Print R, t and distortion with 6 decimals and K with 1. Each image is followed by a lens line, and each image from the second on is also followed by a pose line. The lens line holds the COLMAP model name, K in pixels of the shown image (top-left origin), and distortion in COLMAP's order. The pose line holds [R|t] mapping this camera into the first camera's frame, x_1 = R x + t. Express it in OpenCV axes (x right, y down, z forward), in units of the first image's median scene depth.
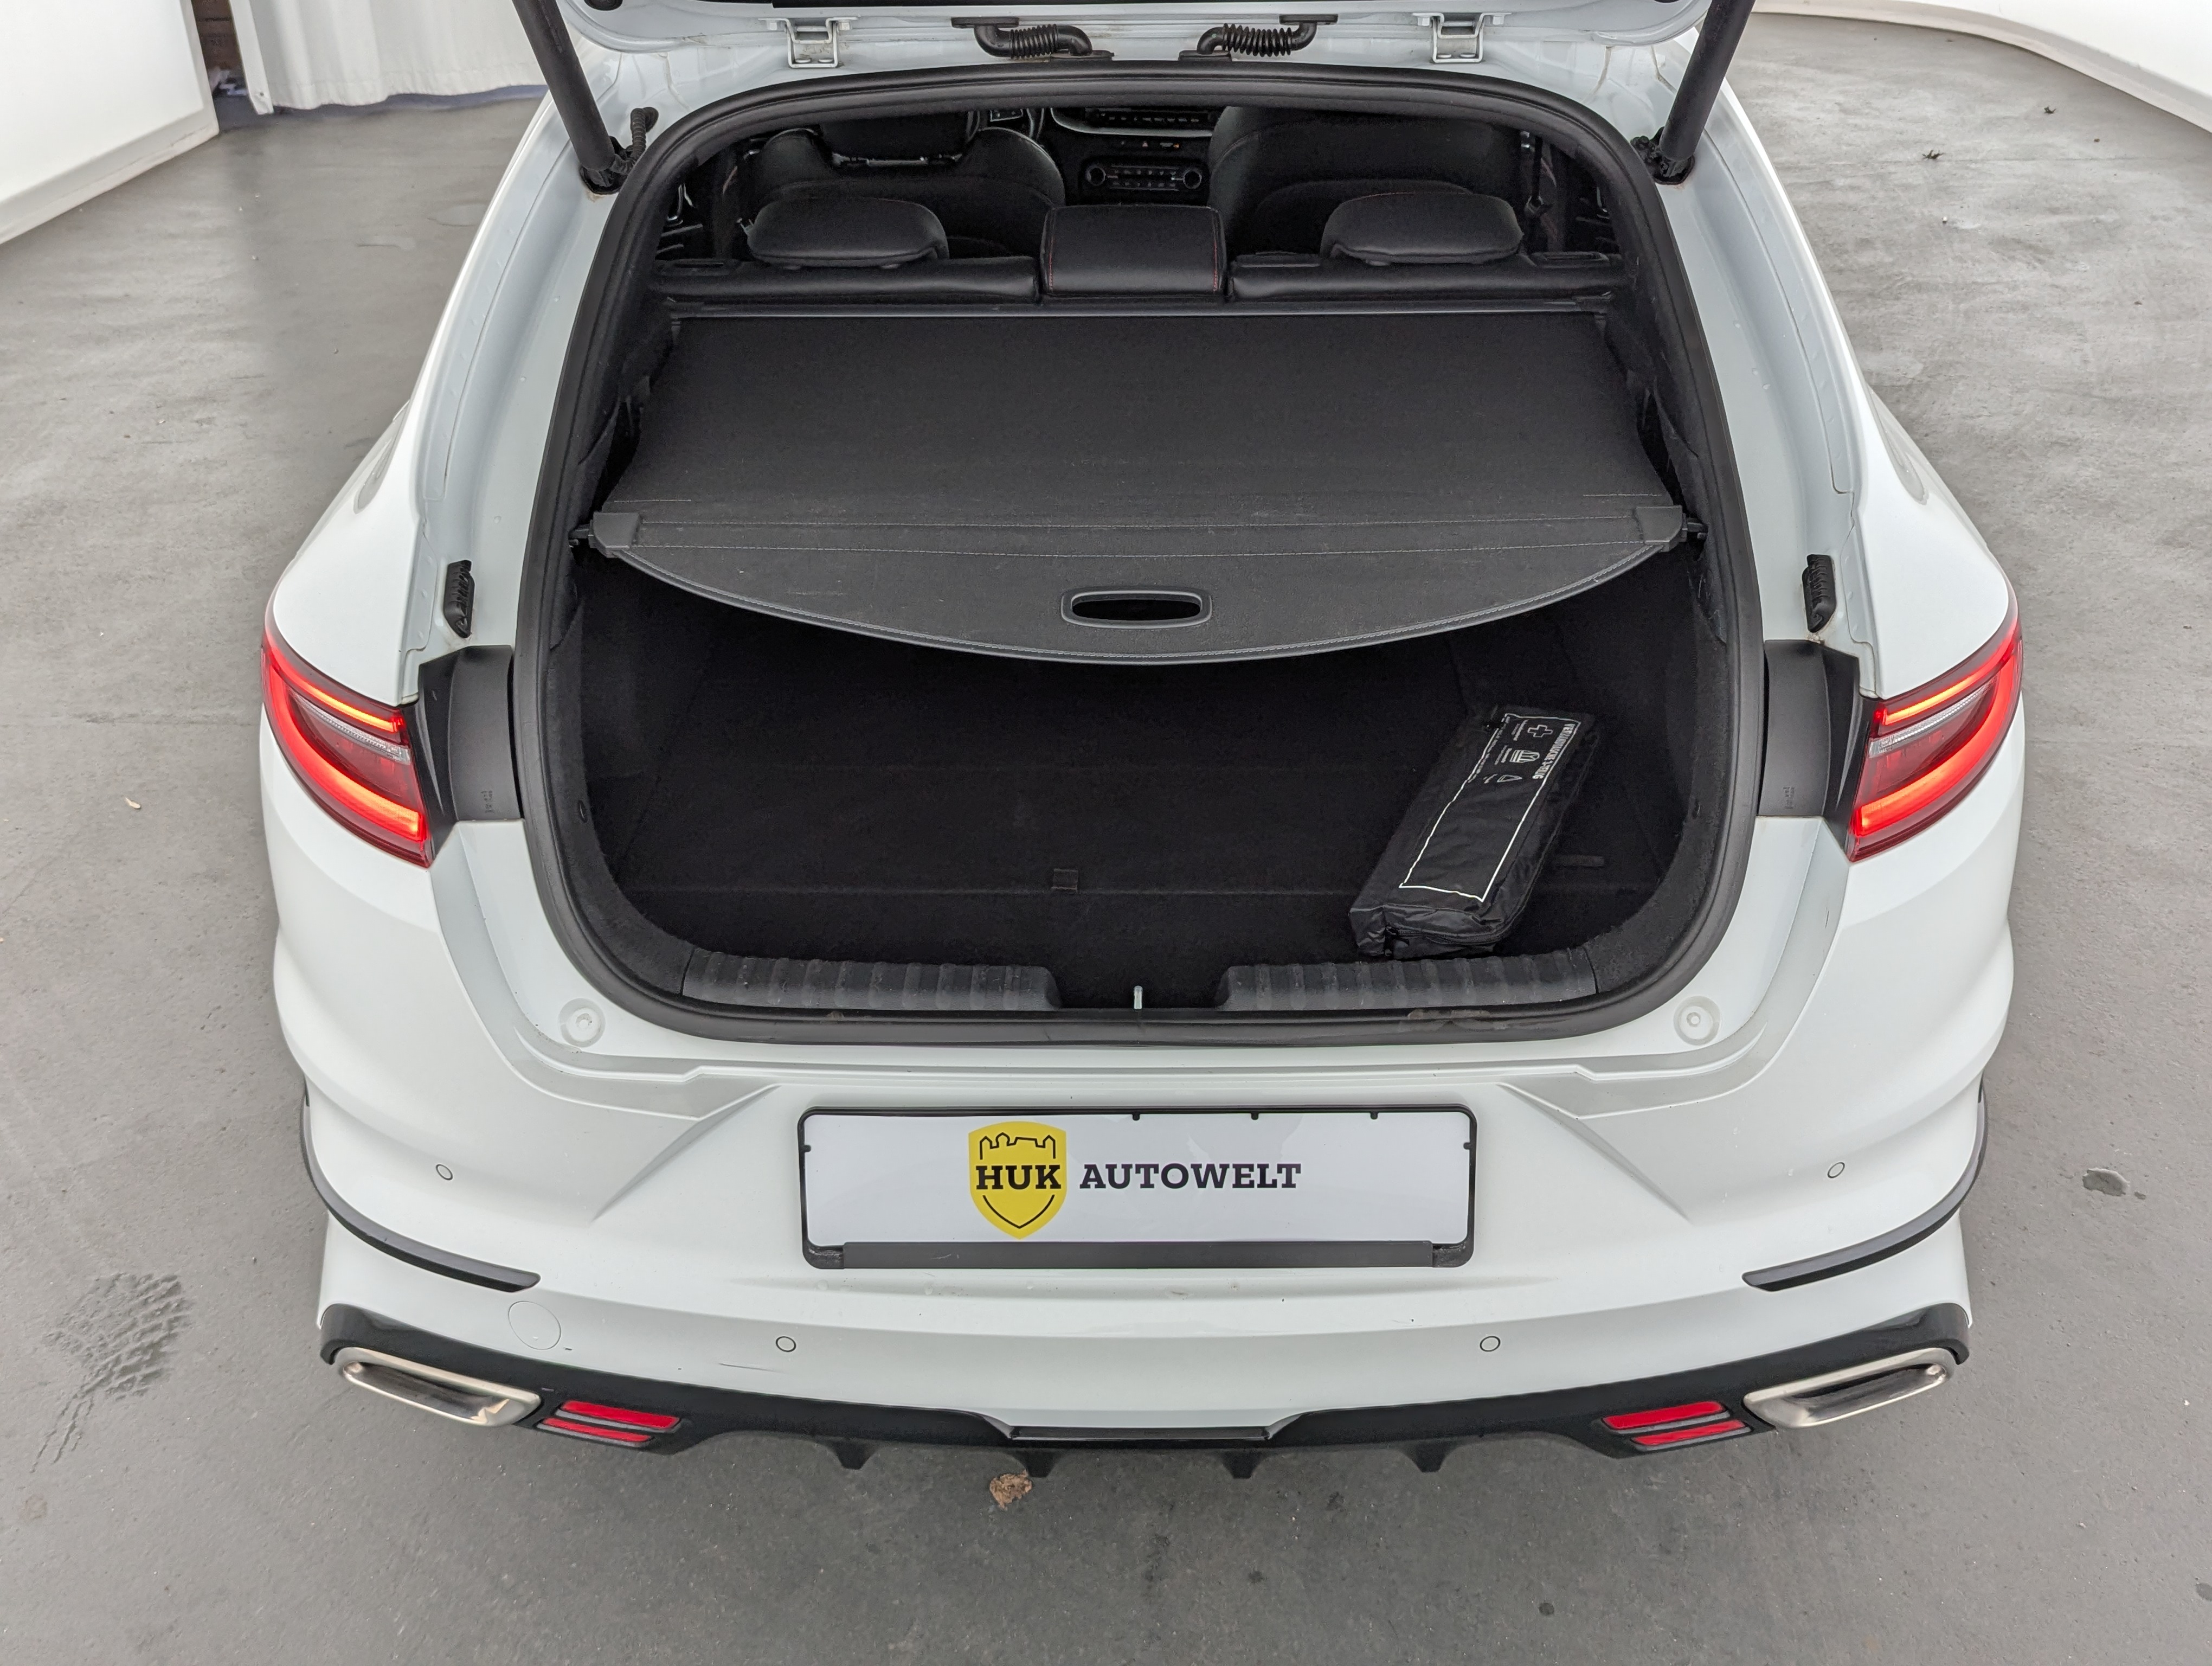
lens RADIAL K [[2110.4, 0, 1119.2], [0, 2110.4, 823.1], [0, 0, 1]] dist [0.052506, 0.000000]
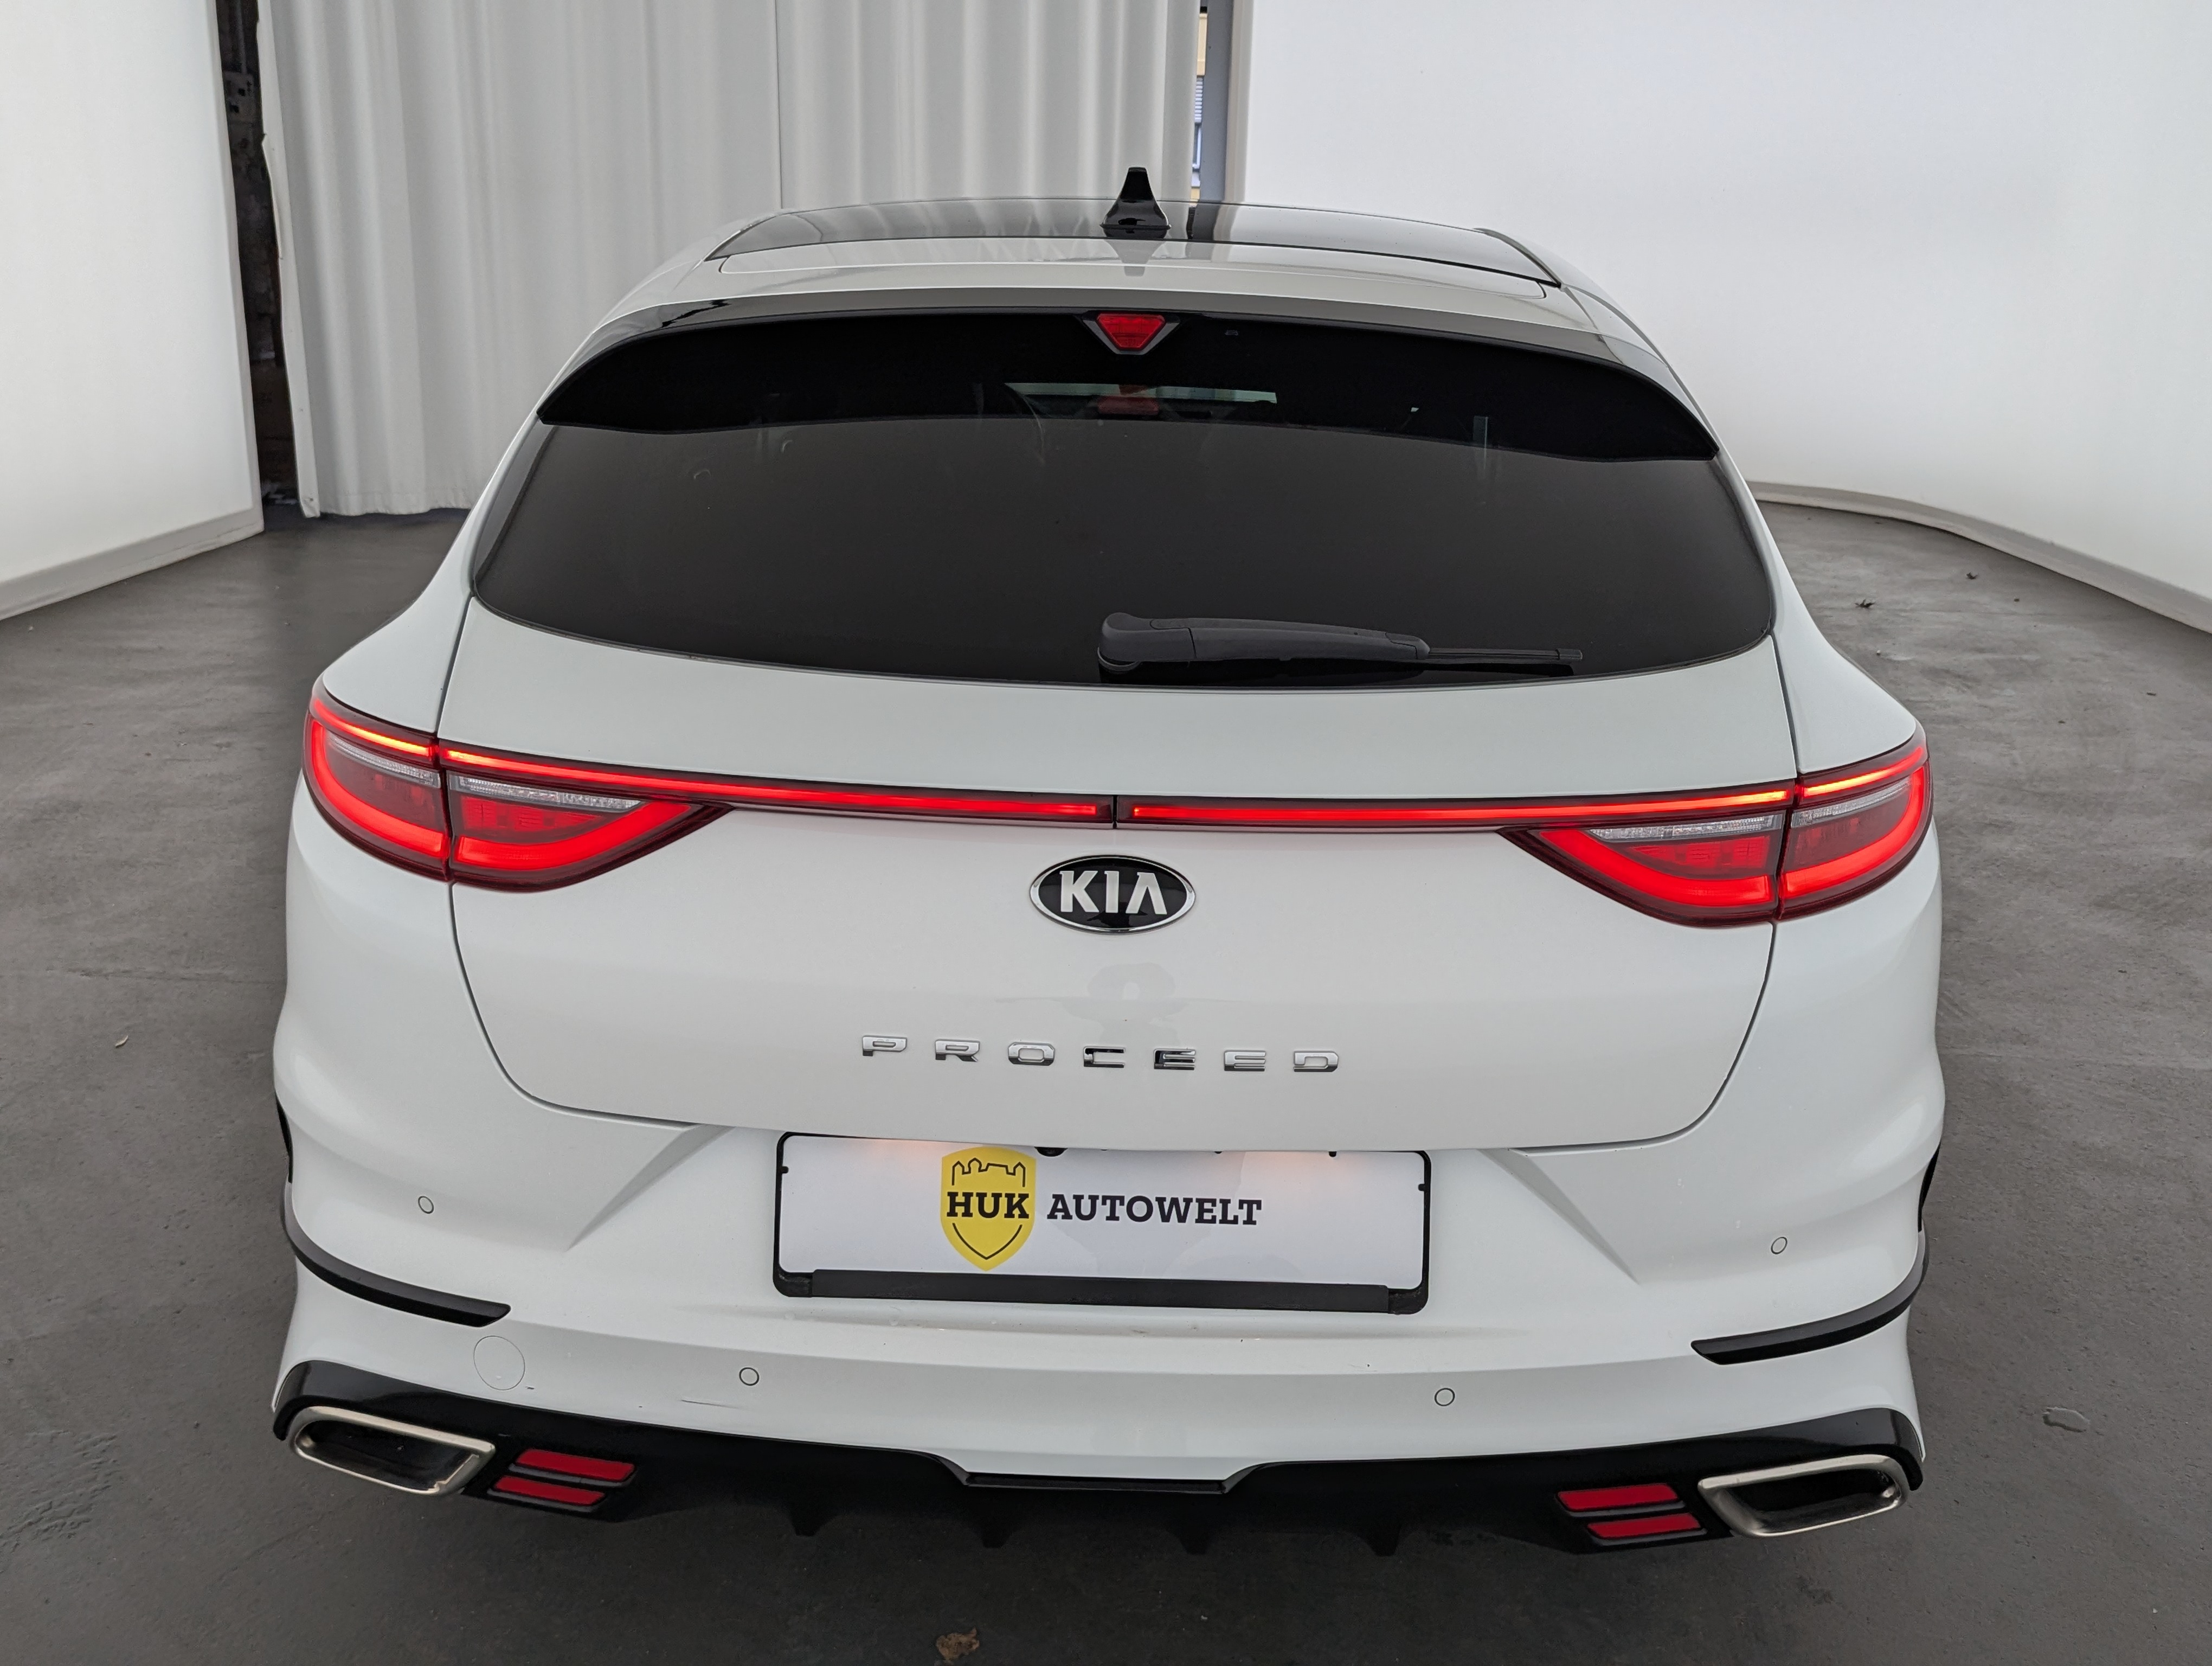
lens RADIAL K [[2110.4, 0, 1122.8], [0, 2110.4, 820.6], [0, 0, 1]] dist [0.052506, 0.000000]
pose [[0.999299, 0.035725, 0.011157, -0.000171], [-0.032369, 0.974612, -0.221547, 0.201450], [-0.018789, 0.221030, 0.975086, -0.045619]]
